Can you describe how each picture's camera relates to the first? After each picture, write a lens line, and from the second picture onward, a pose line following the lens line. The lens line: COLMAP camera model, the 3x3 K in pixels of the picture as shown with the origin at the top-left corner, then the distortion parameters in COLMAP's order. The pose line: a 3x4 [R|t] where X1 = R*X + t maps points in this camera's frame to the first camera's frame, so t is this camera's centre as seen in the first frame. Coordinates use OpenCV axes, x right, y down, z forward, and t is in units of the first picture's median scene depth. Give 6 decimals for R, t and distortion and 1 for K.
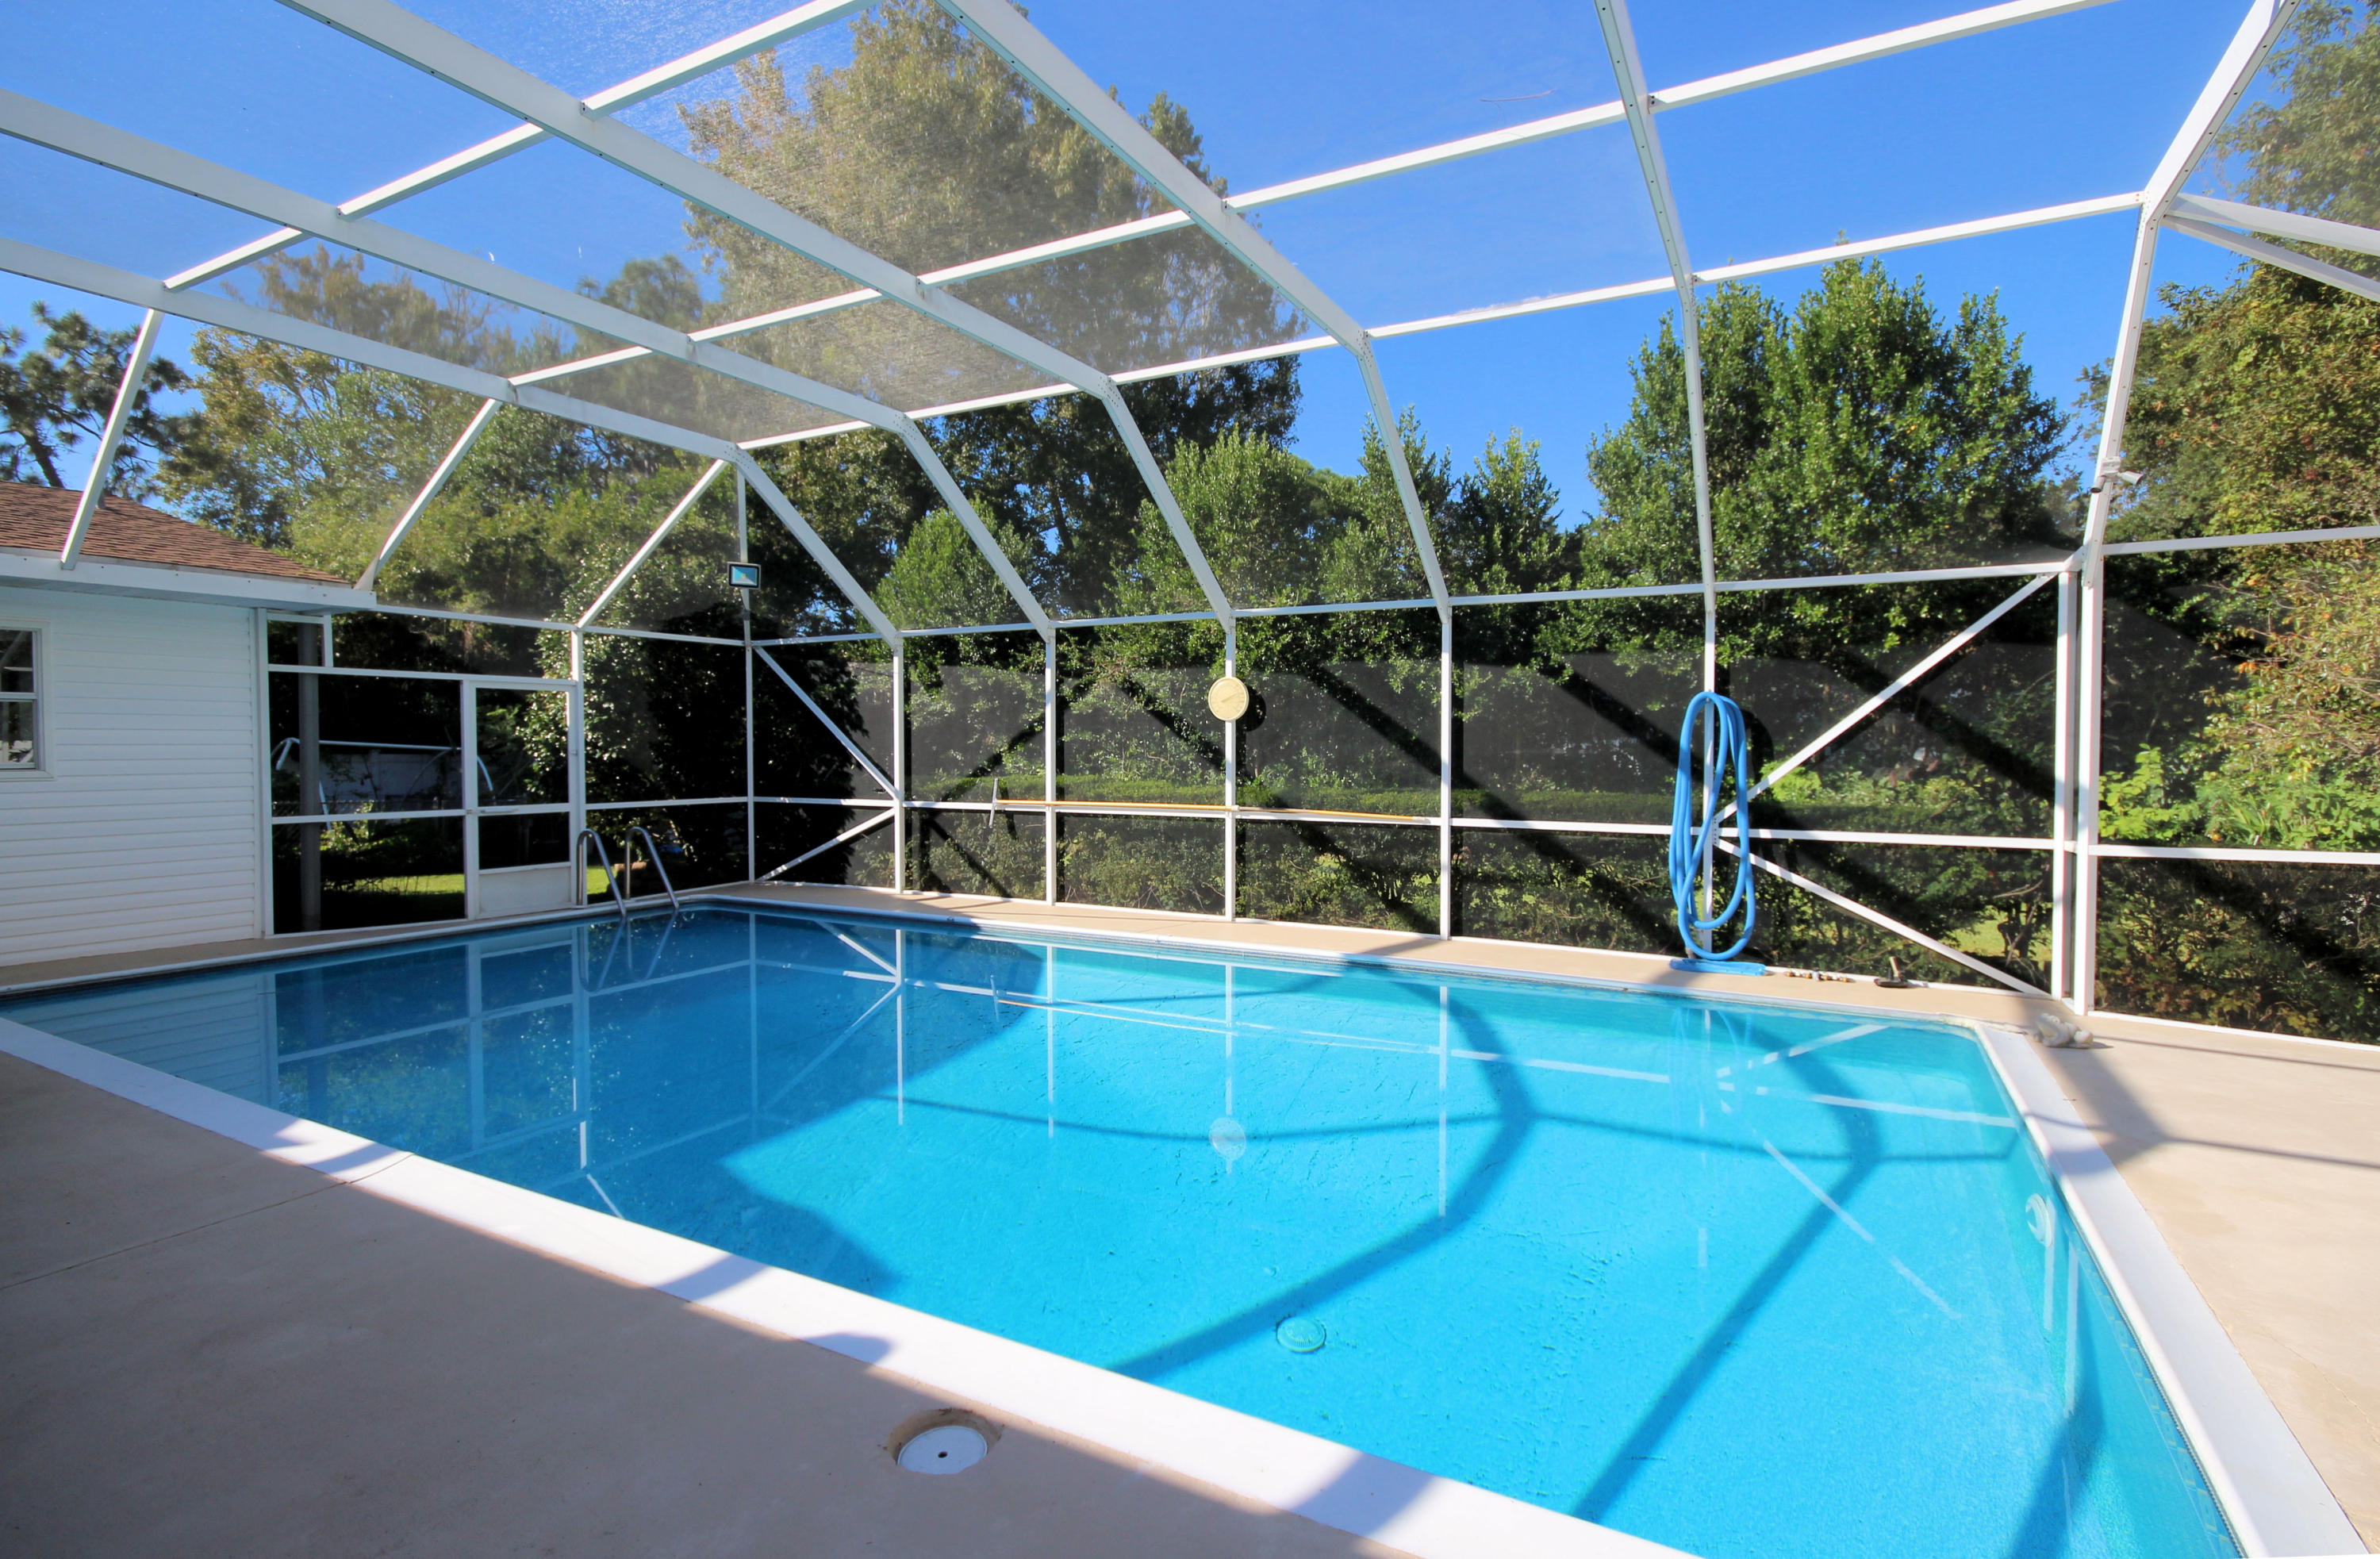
lens RADIAL K [[1144.5, 0, 1191.2], [0, 1144.5, 773.1], [0, 0, 1]] dist [0.000502, -0.002693]
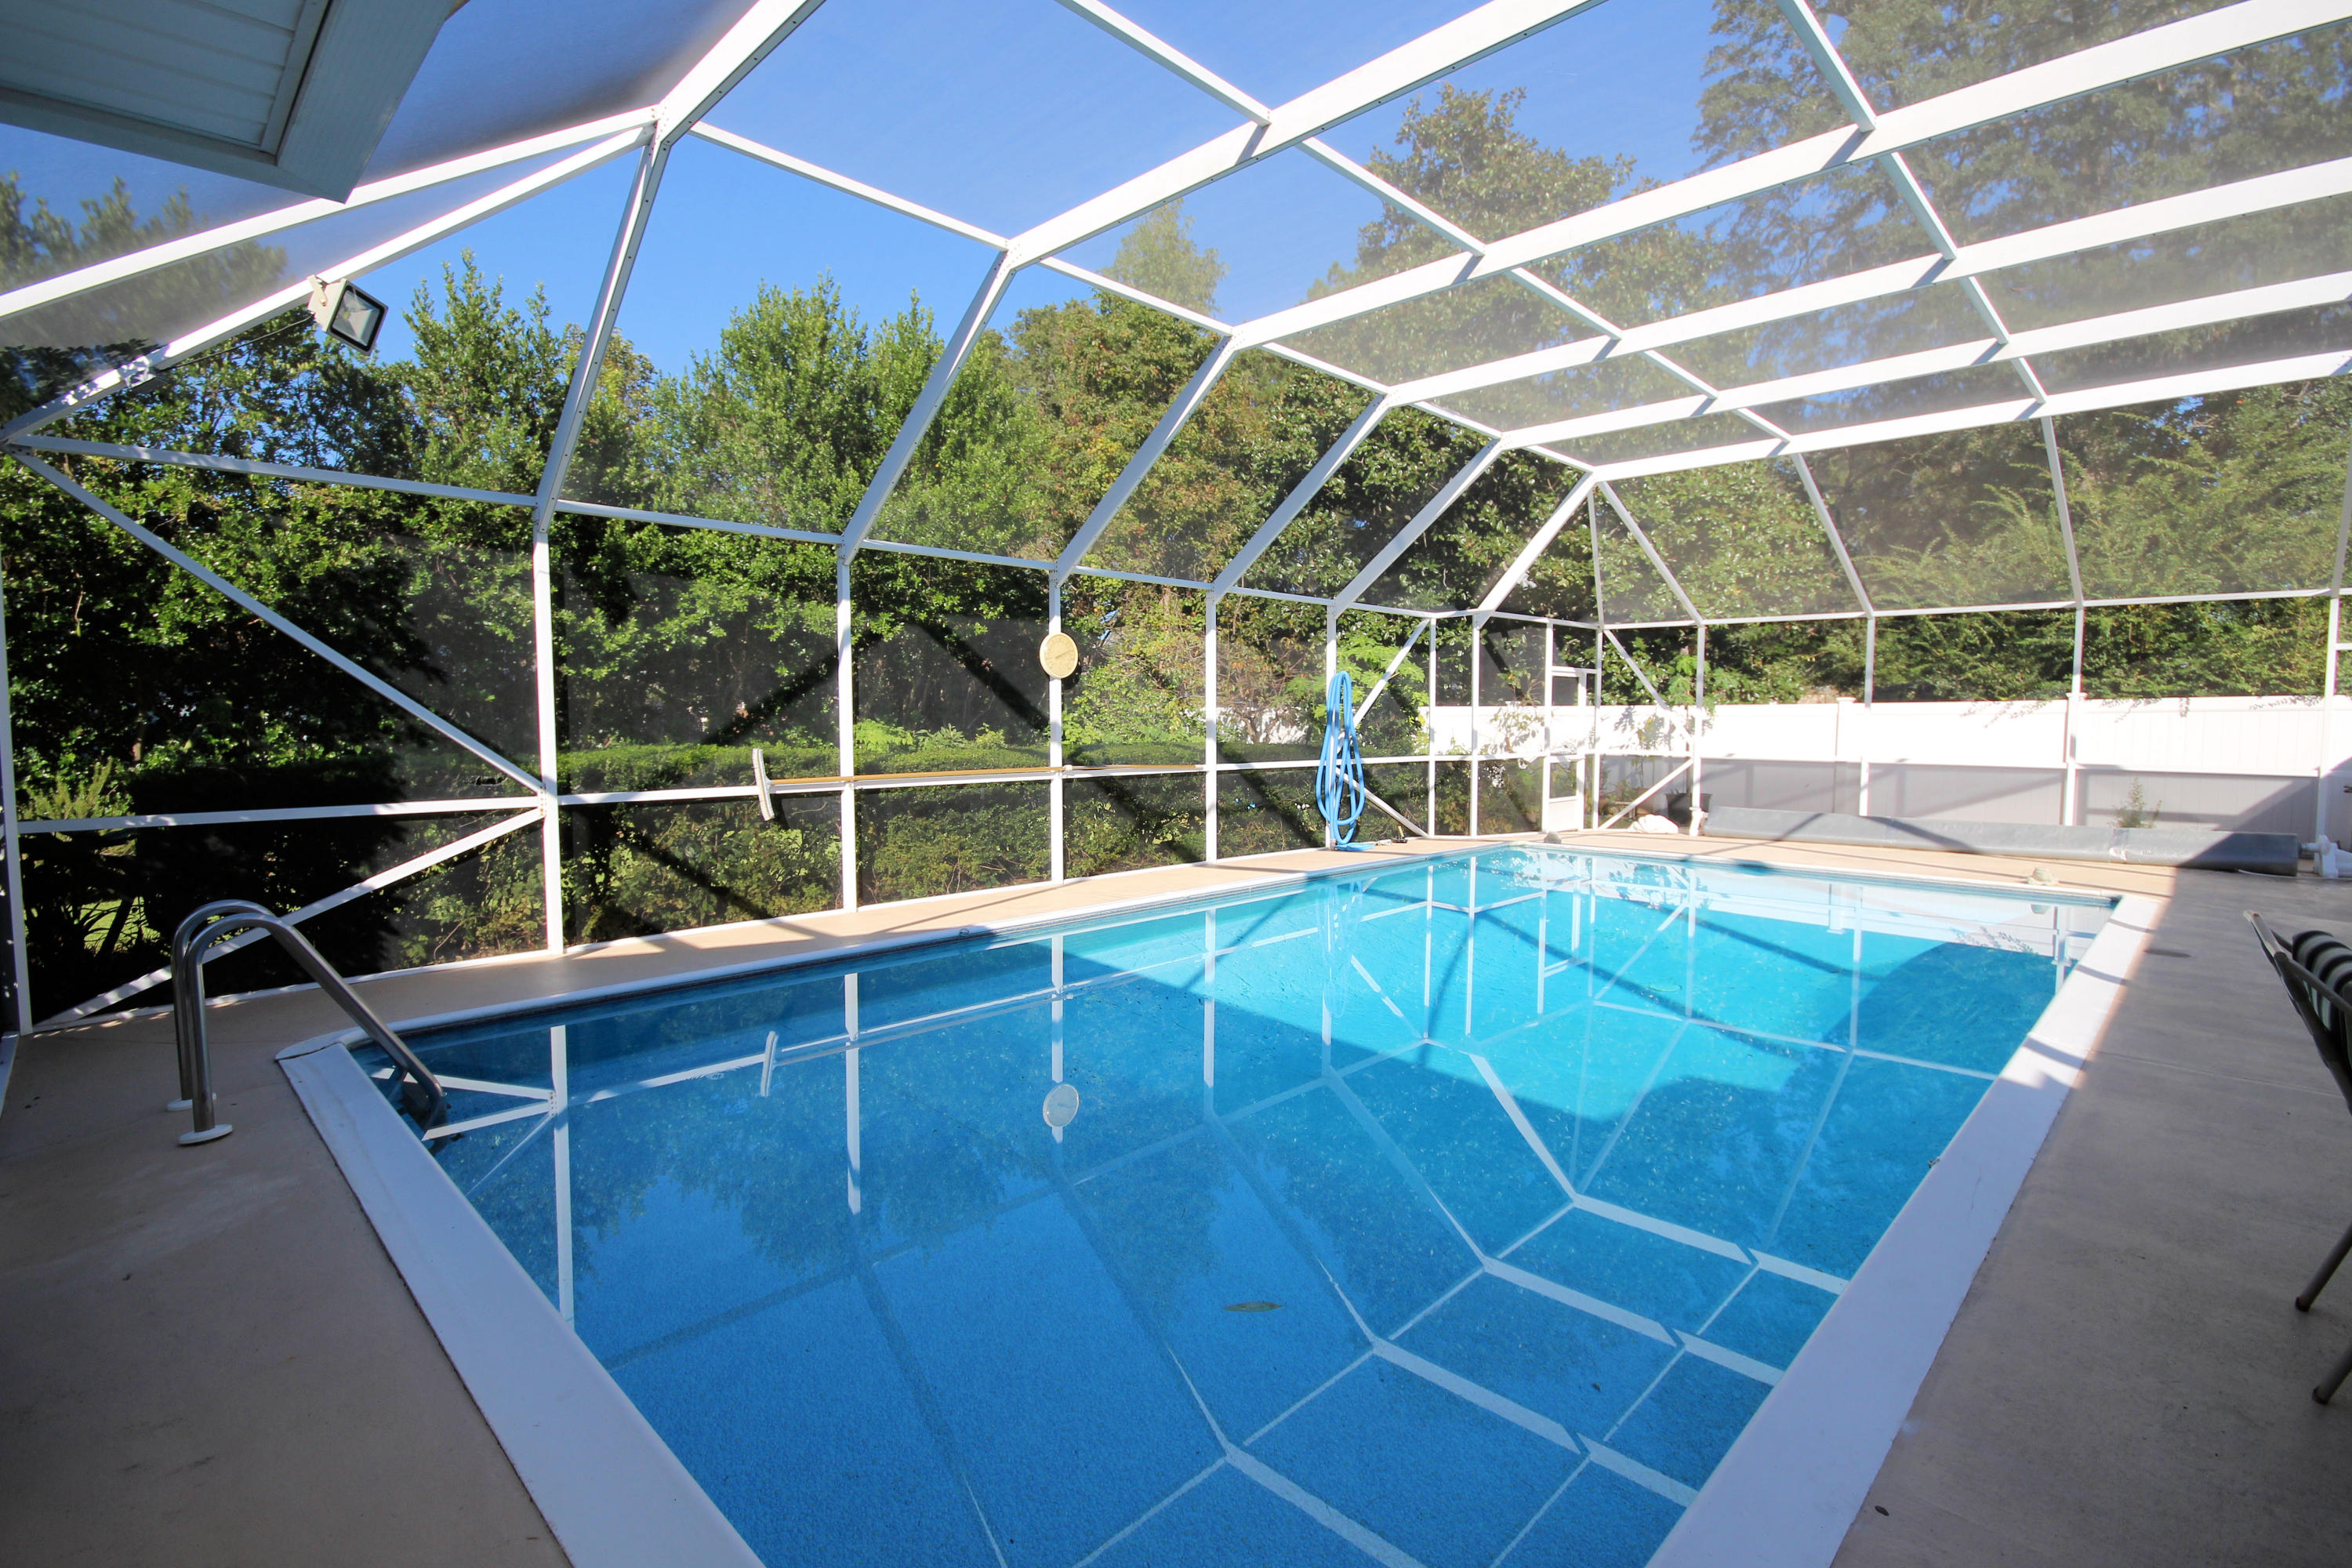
lens RADIAL K [[1094.2, 0, 1199.0], [0, 1094.2, 784.0], [0, 0, 1]] dist [-0.000040, 0.000362]
pose [[0.247329, -0.062466, 0.966916, -0.744285], [0.022141, 0.998023, 0.058813, -0.007548], [-0.968679, 0.006862, 0.248223, 0.579833]]
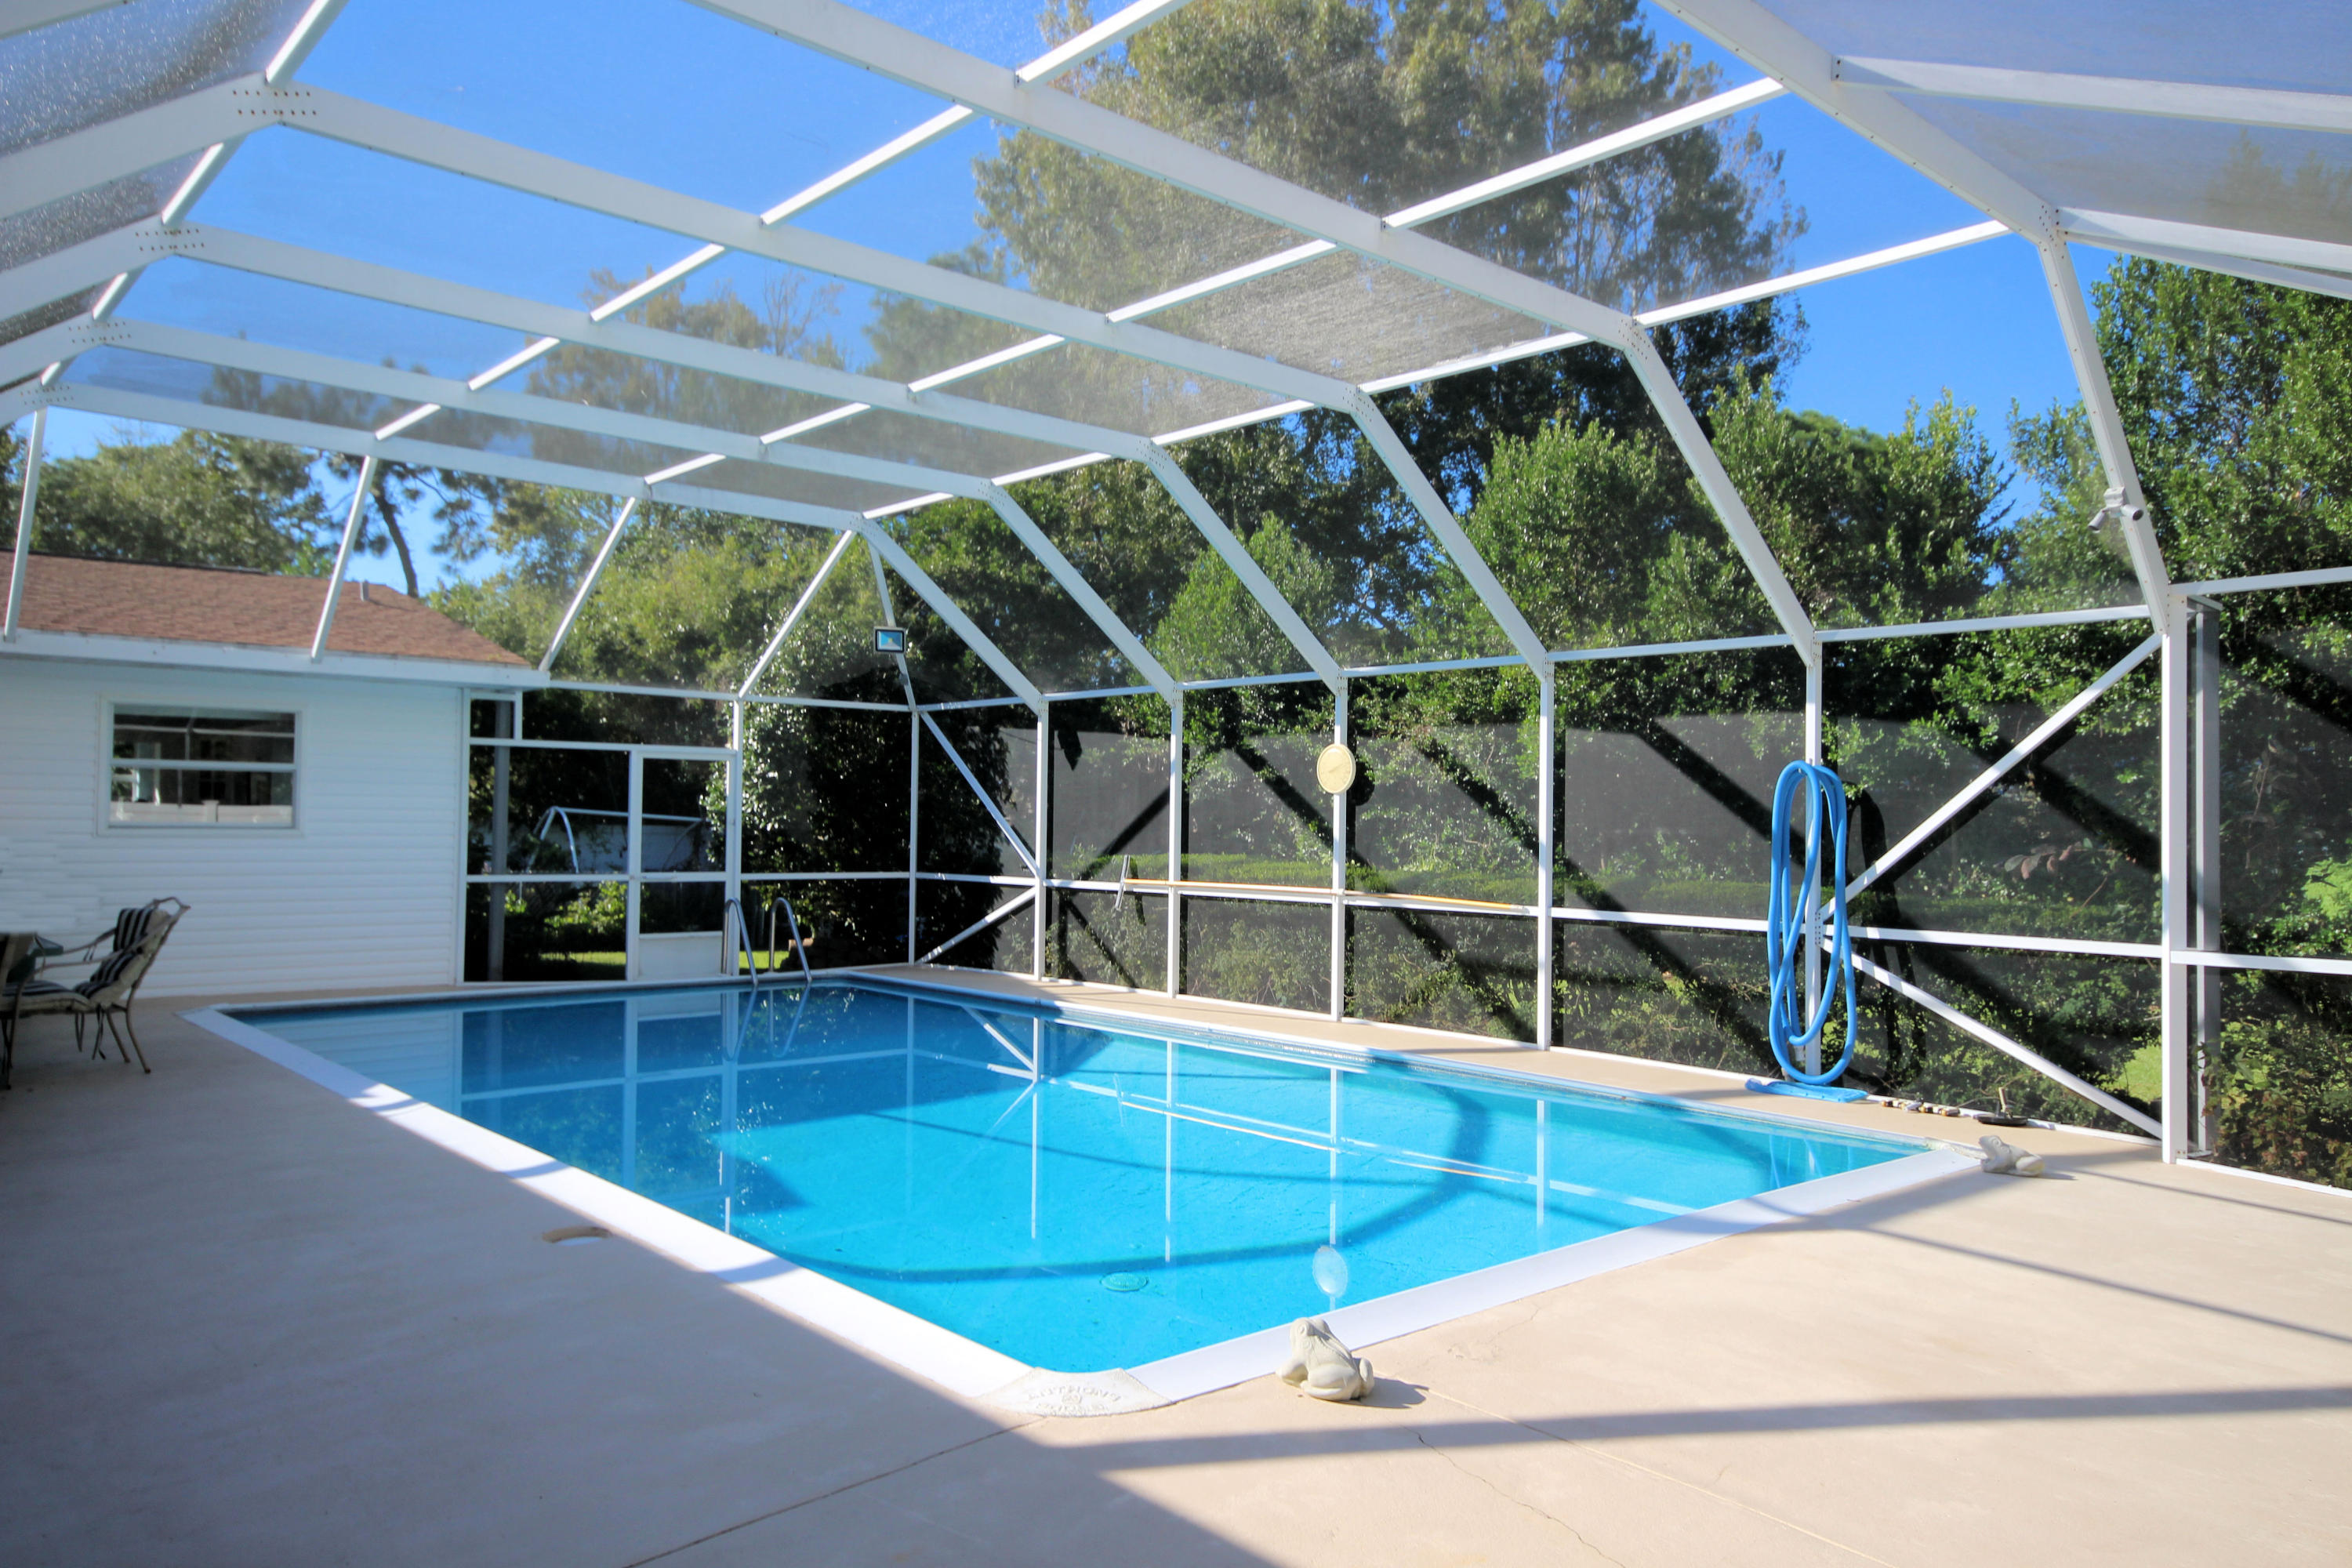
lens RADIAL K [[1628.6, 0, 1162.5], [0, 1628.6, 778.1], [0, 0, 1]] dist [0.009746, 0.009965]
pose [[0.937972, 0.002424, -0.346701, 0.306363], [-0.021653, 0.998433, -0.051602, 0.009224], [0.346033, 0.055908, 0.936555, -0.205235]]
